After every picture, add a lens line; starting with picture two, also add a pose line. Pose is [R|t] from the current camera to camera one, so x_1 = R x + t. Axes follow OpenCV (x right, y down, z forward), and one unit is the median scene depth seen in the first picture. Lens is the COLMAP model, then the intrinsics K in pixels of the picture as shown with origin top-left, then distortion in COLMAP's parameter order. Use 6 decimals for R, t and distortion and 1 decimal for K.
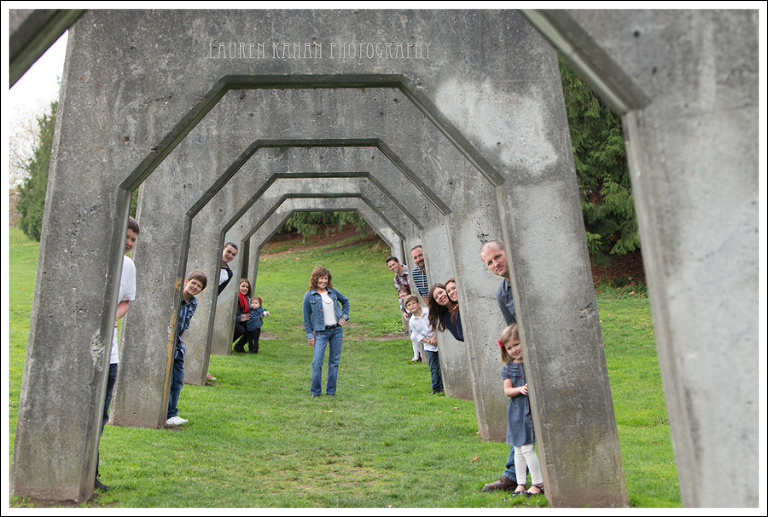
lens RADIAL K [[1599.2, 0, 383.8], [0, 1599.2, 257.9], [0, 0, 1]] dist [0.027352, 0.000000]
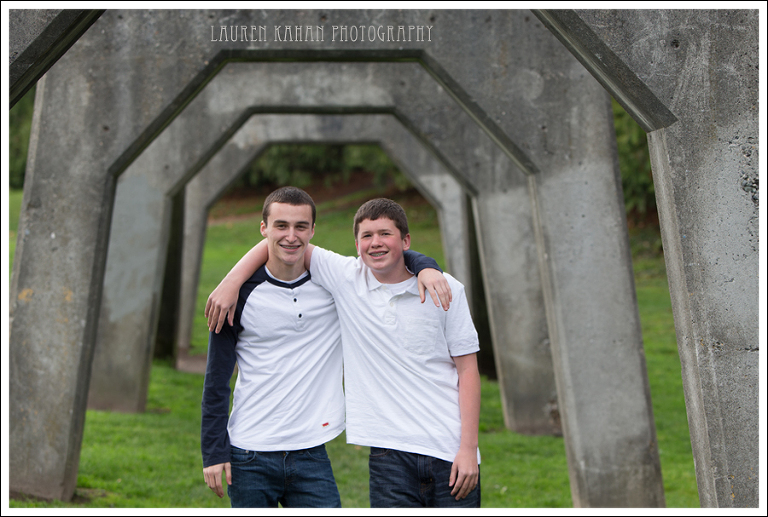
lens RADIAL K [[2065.7, 0, 384.3], [0, 2065.7, 259.2], [0, 0, 1]] dist [0.035810, 0.000000]
pose [[0.999937, 0.010777, -0.003265, -0.018104], [-0.010714, 0.999768, 0.018689, -0.003465], [0.003466, -0.018653, 0.999820, 0.392421]]
